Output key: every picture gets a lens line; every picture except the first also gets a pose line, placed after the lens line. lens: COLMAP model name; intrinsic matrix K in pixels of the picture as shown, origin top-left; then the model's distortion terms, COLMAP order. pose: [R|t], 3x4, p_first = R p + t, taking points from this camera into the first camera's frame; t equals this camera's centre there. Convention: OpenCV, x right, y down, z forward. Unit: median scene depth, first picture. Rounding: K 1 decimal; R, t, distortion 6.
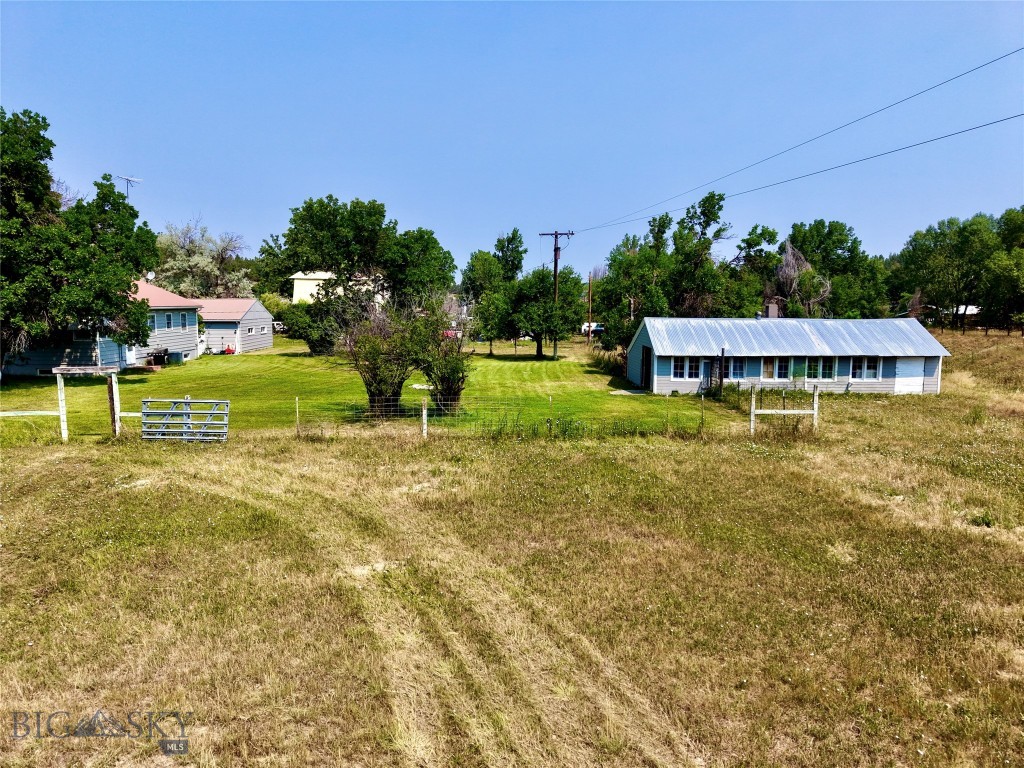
lens RADIAL K [[684.8, 0, 512.7], [0, 684.8, 381.5], [0, 0, 1]] dist [0.034172, -0.030569]
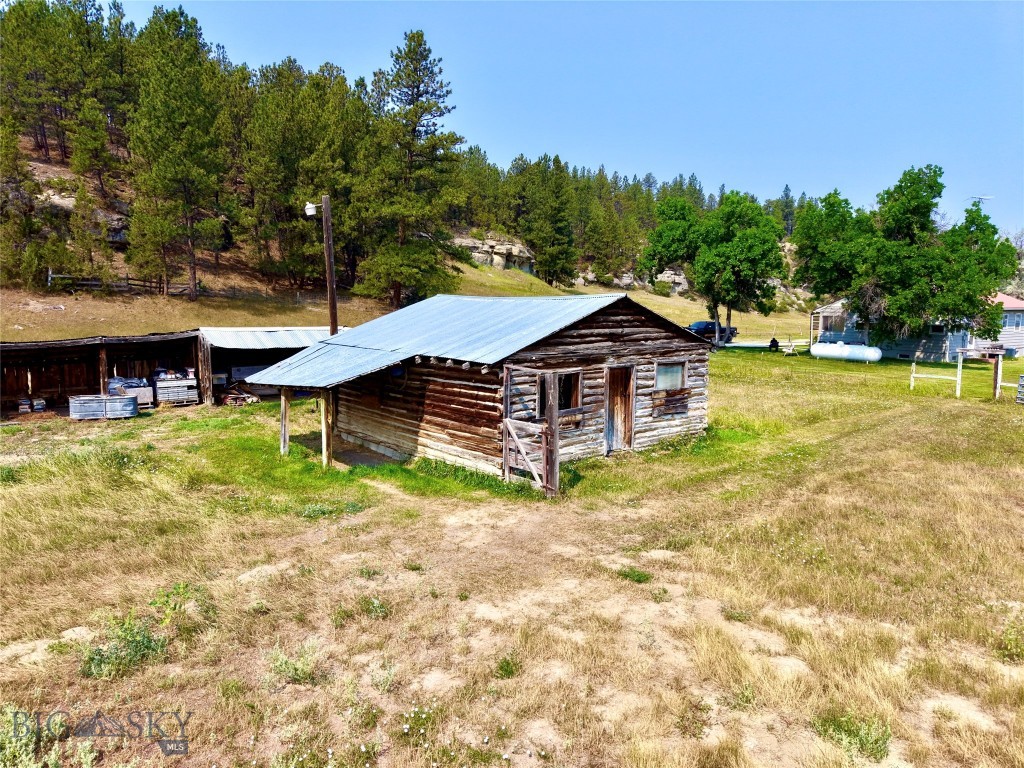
lens RADIAL K [[684.8, 0, 512.7], [0, 684.8, 381.5], [0, 0, 1]] dist [0.034172, -0.030569]
pose [[0.519619, 0.107460, -0.847613, 0.077469], [-0.106999, 0.992433, 0.060225, 0.041157], [0.847671, 0.059400, 0.527186, -0.392610]]
